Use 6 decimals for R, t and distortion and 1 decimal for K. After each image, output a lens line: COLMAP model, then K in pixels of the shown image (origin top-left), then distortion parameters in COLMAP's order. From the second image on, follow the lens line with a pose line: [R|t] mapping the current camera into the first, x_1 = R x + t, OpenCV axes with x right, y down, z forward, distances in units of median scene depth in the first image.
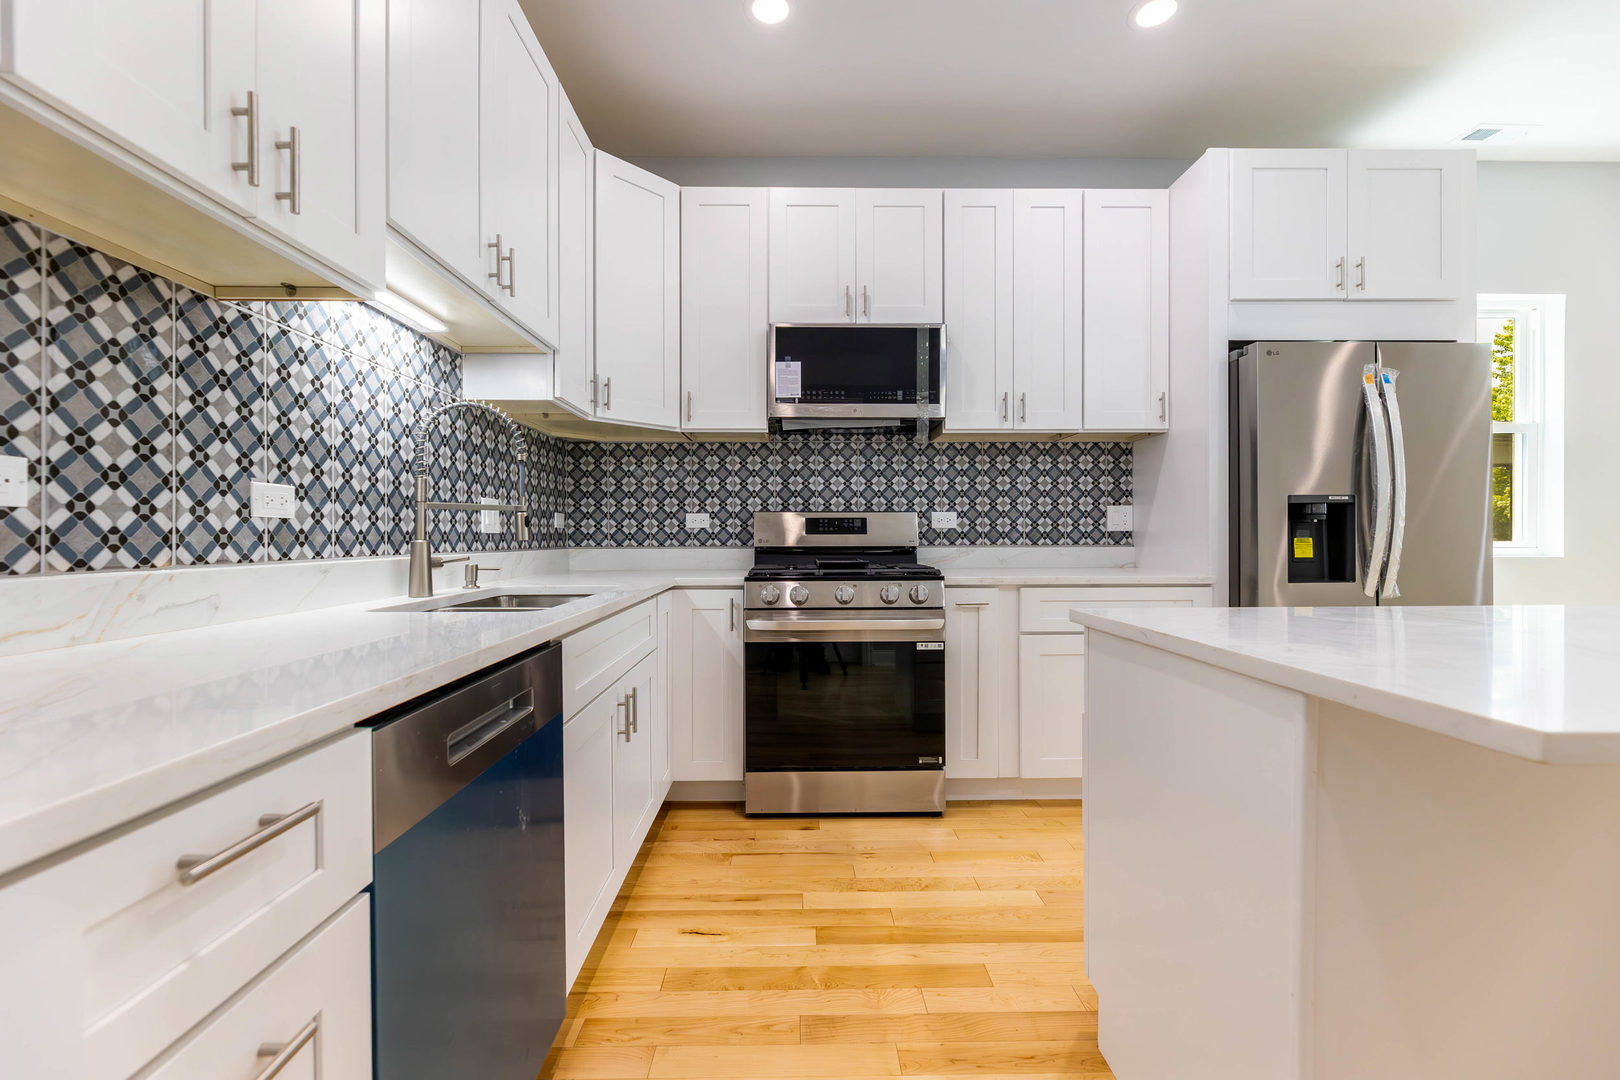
lens RADIAL K [[653.4, 0, 804.9], [0, 653.4, 538.2], [0, 0, 1]] dist [-0.001453, 0.000225]
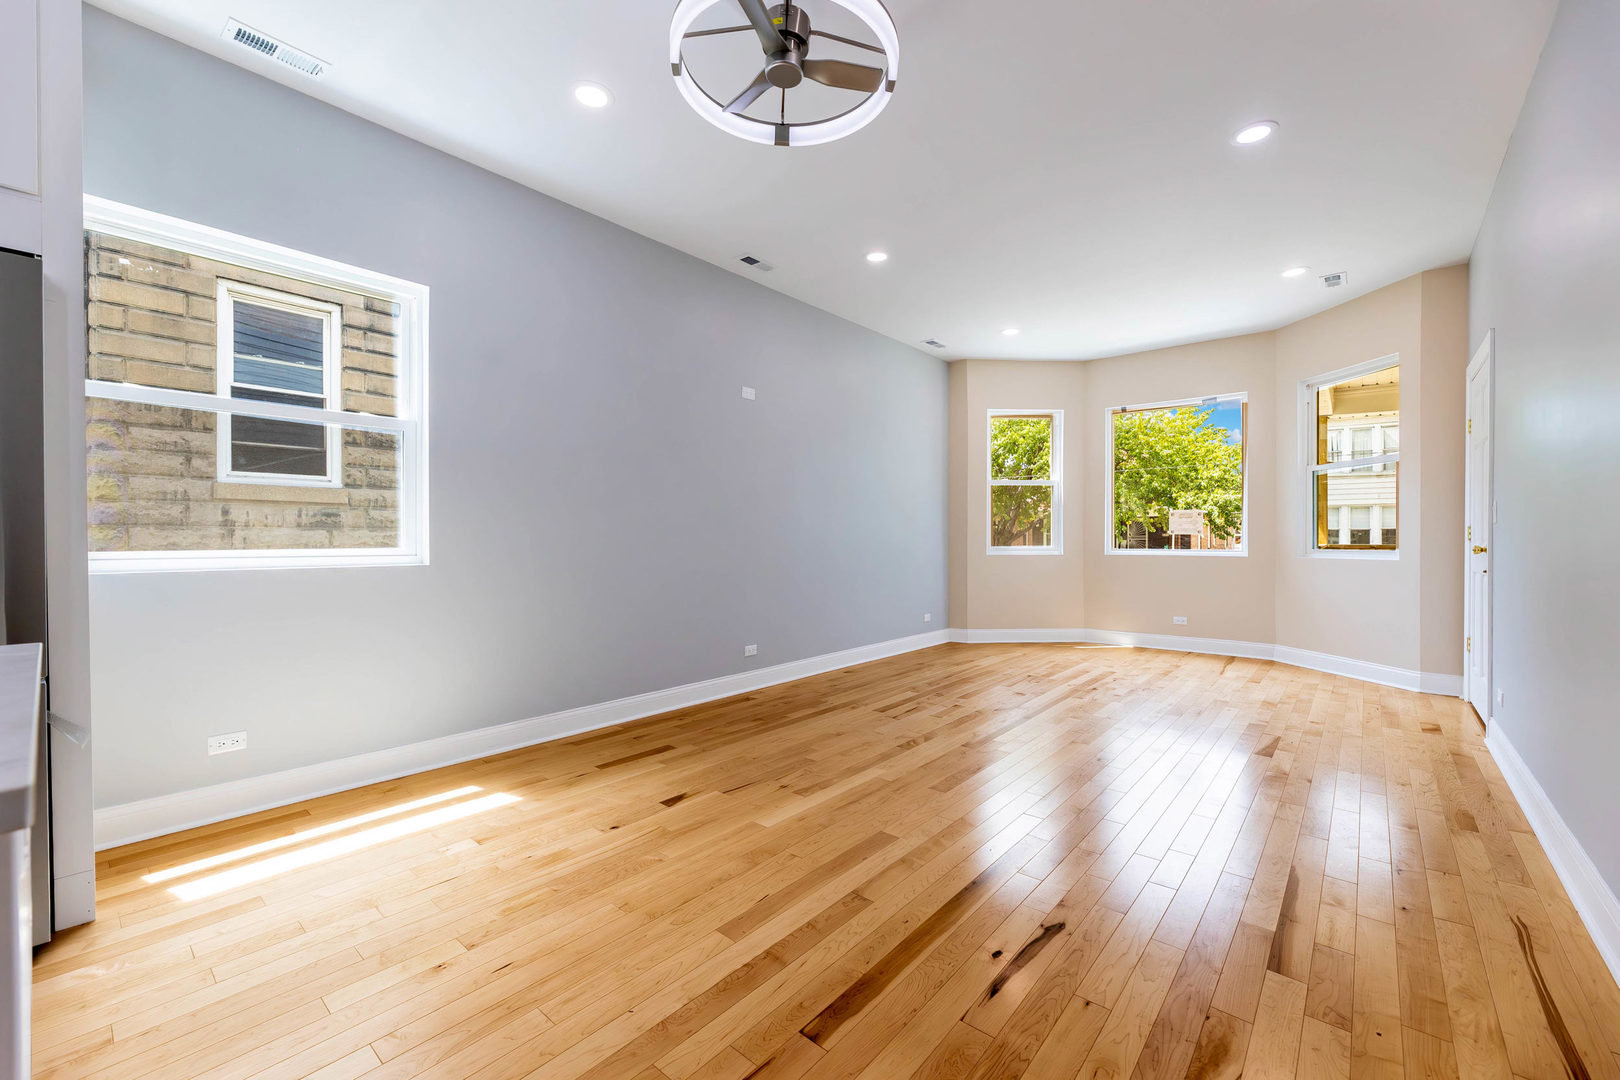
lens RADIAL K [[653.4, 0, 801.8], [0, 653.4, 542.7], [0, 0, 1]] dist [-0.001453, 0.000225]
pose [[0.666005, -0.002444, 0.745944, 1.013884], [0.001886, 0.999997, 0.001593, -0.005085], [-0.745945, 0.000346, 0.666007, -0.038610]]
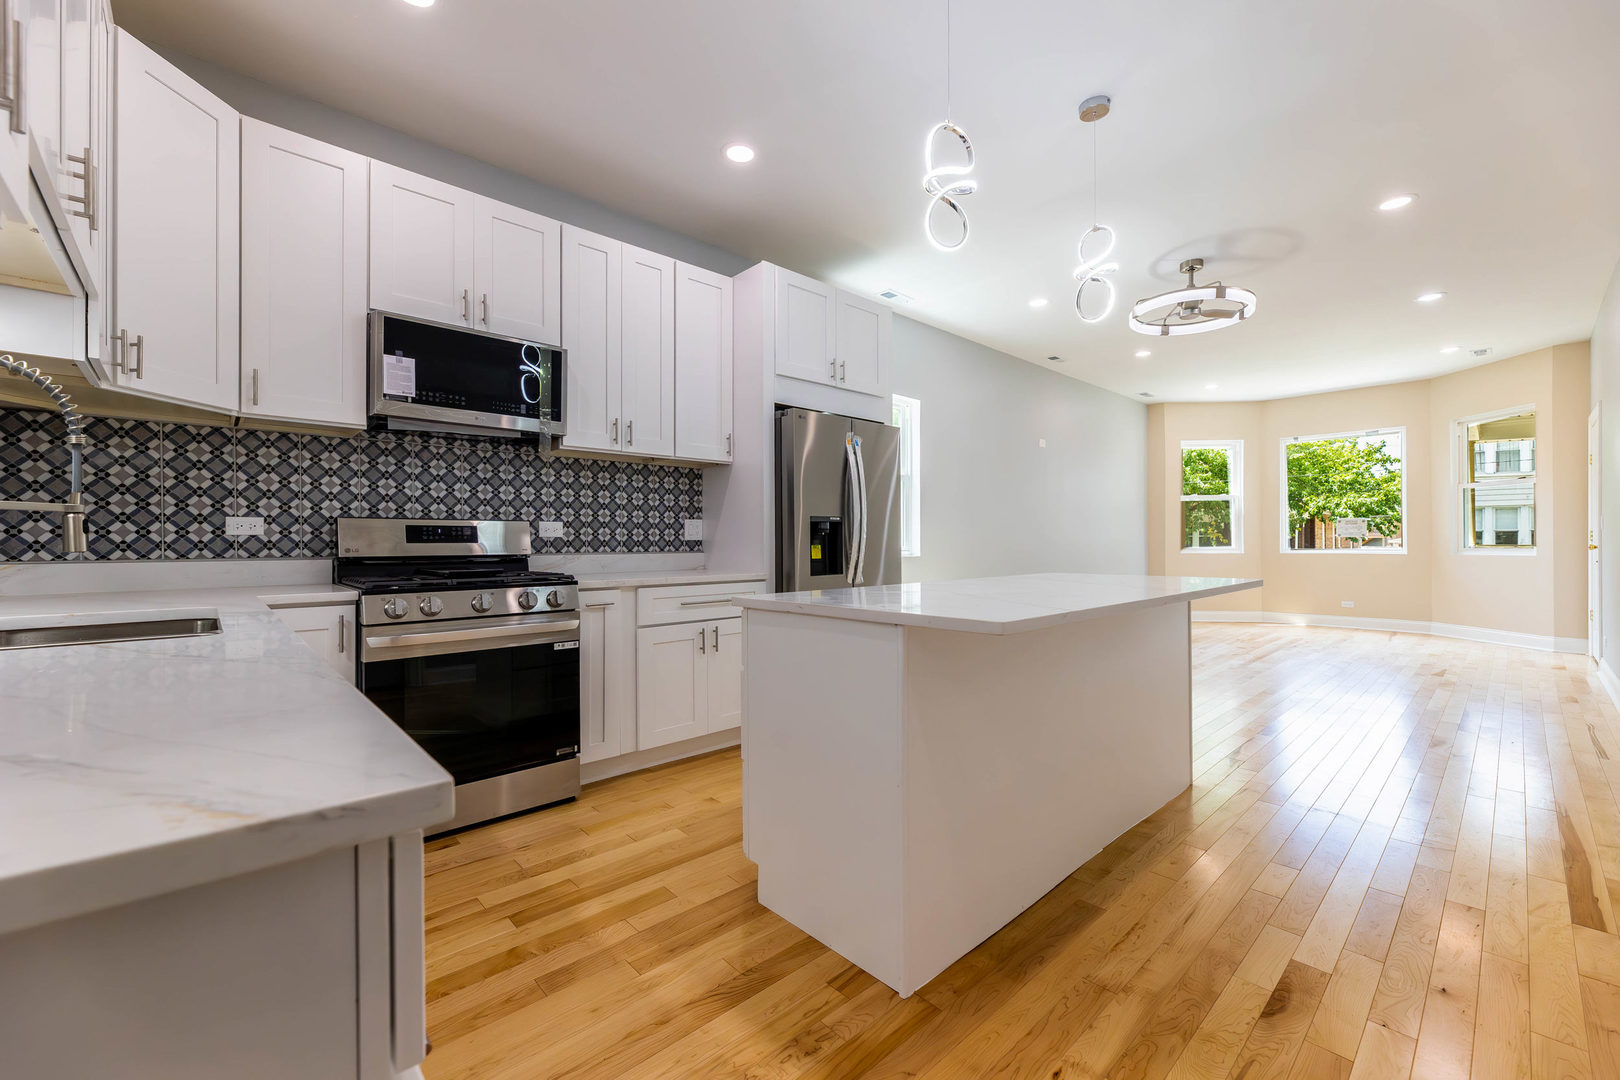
lens RADIAL K [[653.4, 0, 802.6], [0, 653.4, 543.0], [0, 0, 1]] dist [-0.001453, 0.000225]
pose [[0.748056, -0.000306, 0.663636, -0.224549], [0.004520, 0.999979, -0.004633, 0.001137], [-0.663621, 0.006465, 0.748041, -0.072876]]
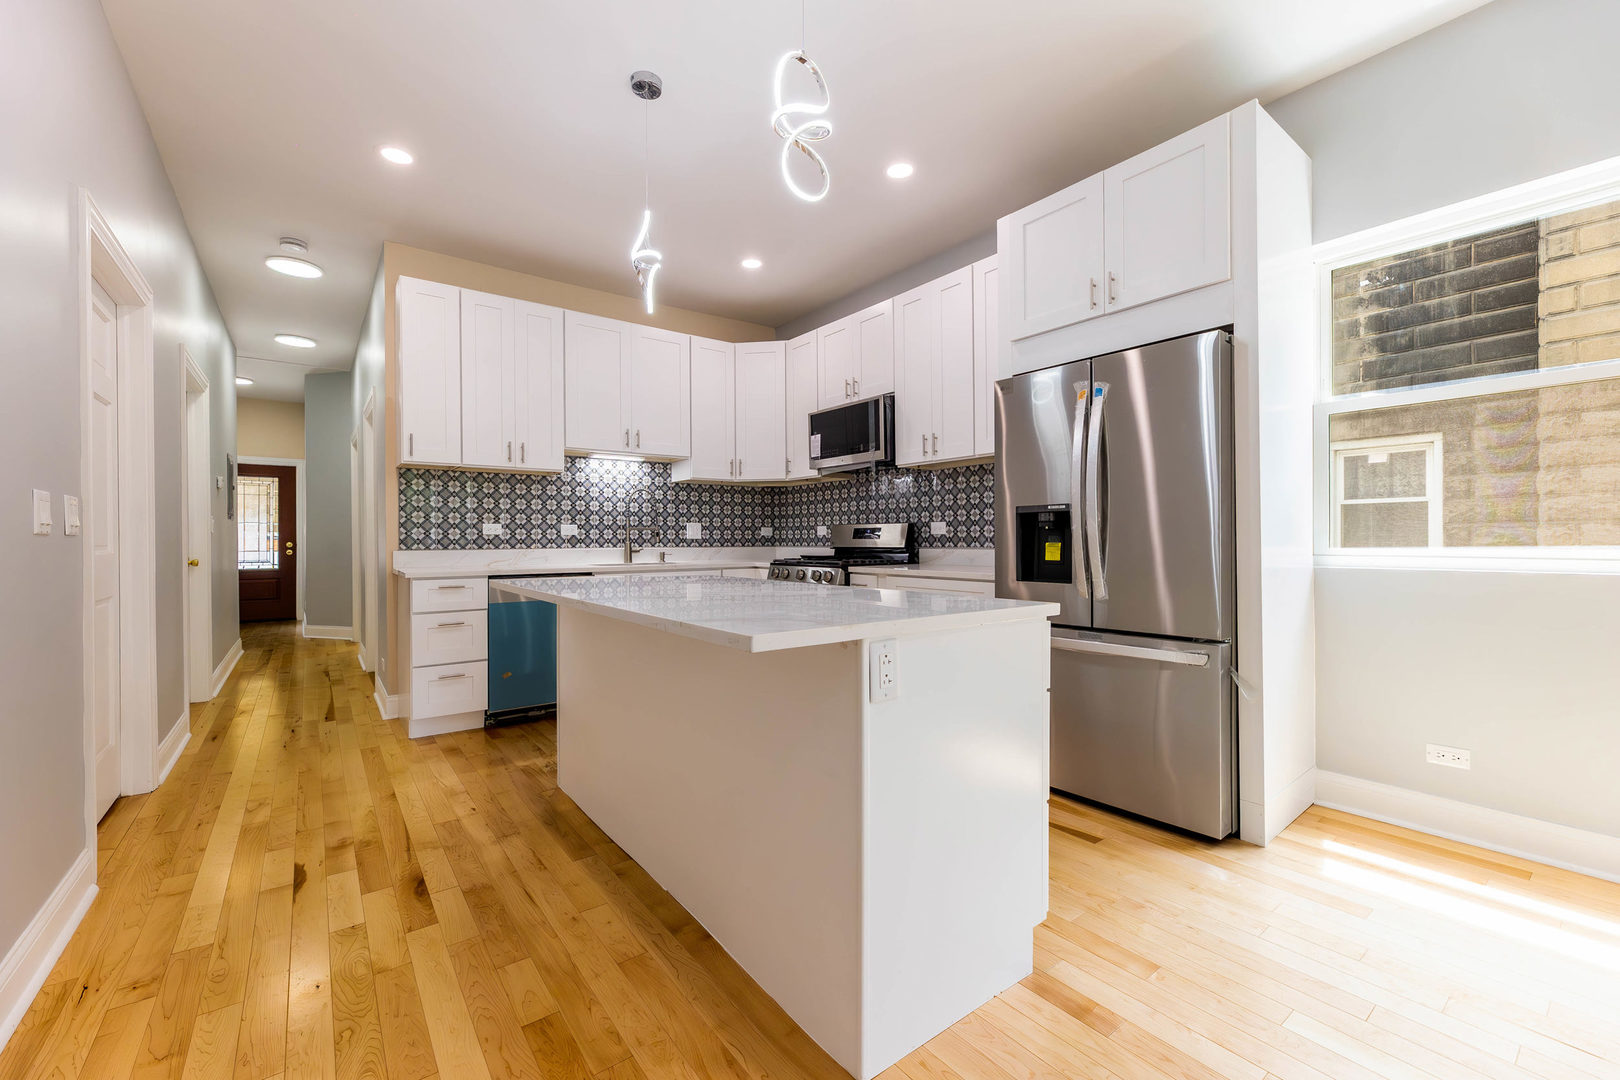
lens RADIAL K [[653.4, 0, 798.1], [0, 653.4, 539.9], [0, 0, 1]] dist [-0.001453, 0.000225]
pose [[0.588890, 0.001316, -0.808212, 1.367109], [-0.001451, 0.999999, 0.000571, -0.005406], [0.808212, 0.000837, 0.588891, -0.011457]]
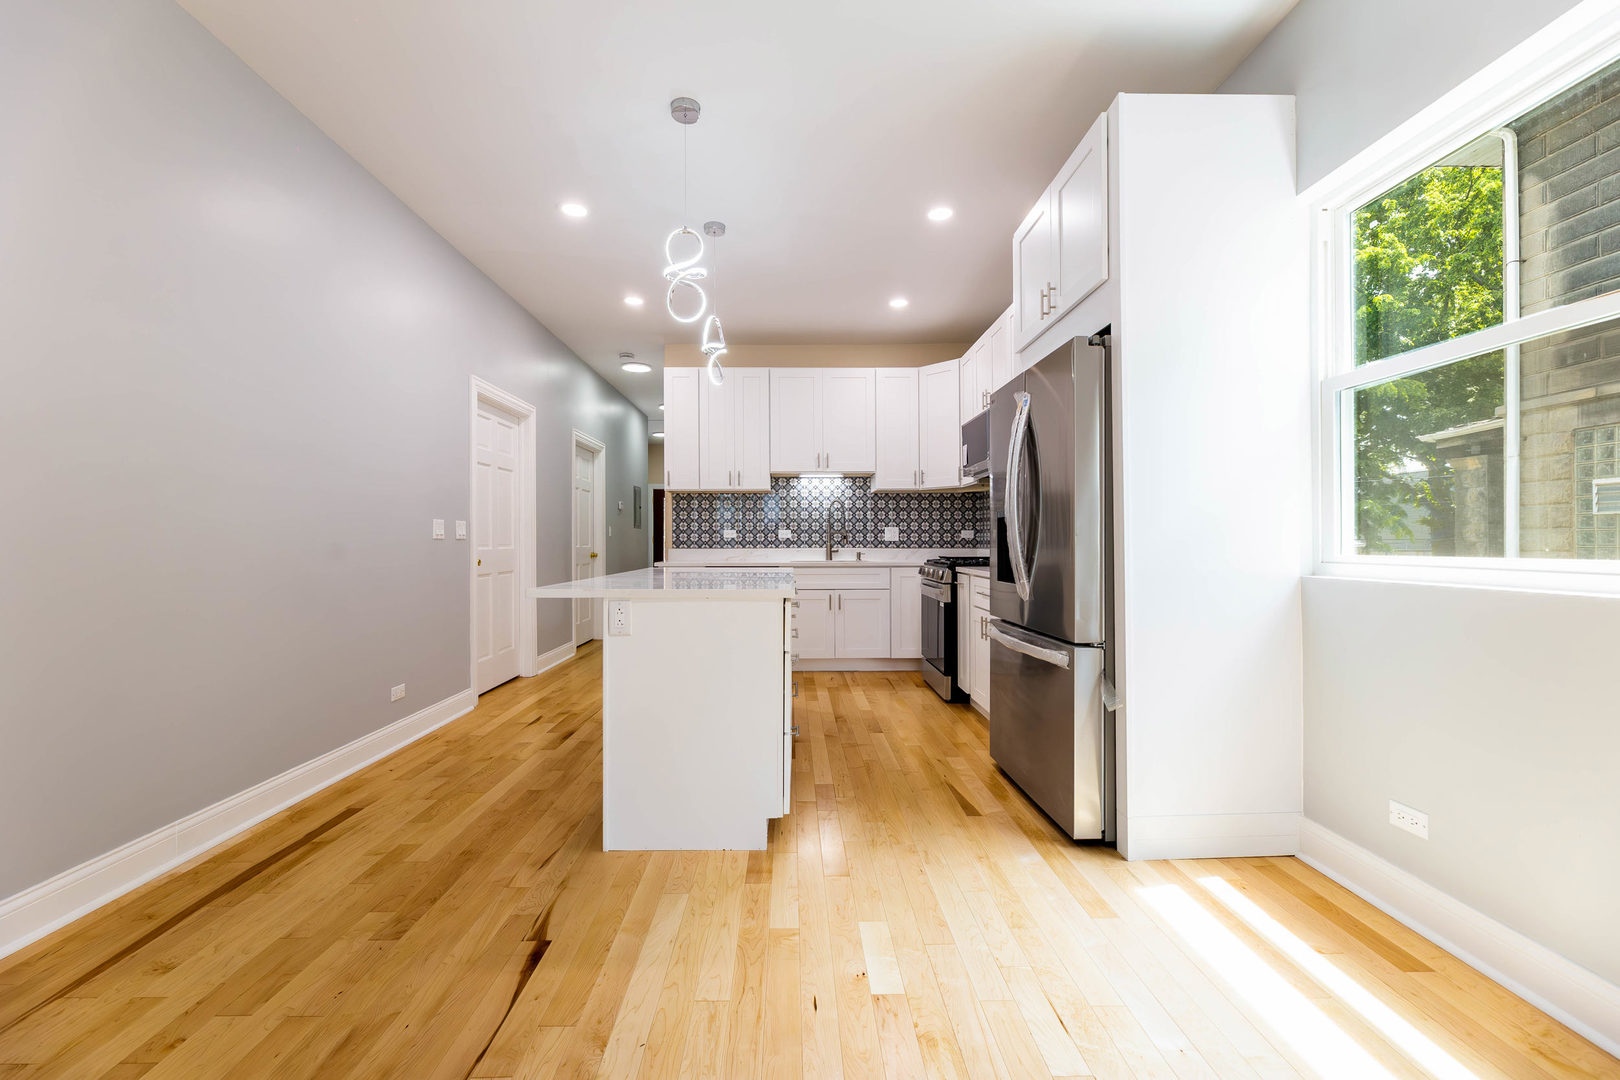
lens RADIAL K [[653.4, 0, 799.1], [0, 653.4, 539.9], [0, 0, 1]] dist [-0.001453, 0.000225]
pose [[0.000261, -0.000465, -1.000000, 1.874605], [-0.002440, 0.999997, -0.000466, -0.008583], [0.999997, 0.002440, 0.000259, 0.580418]]
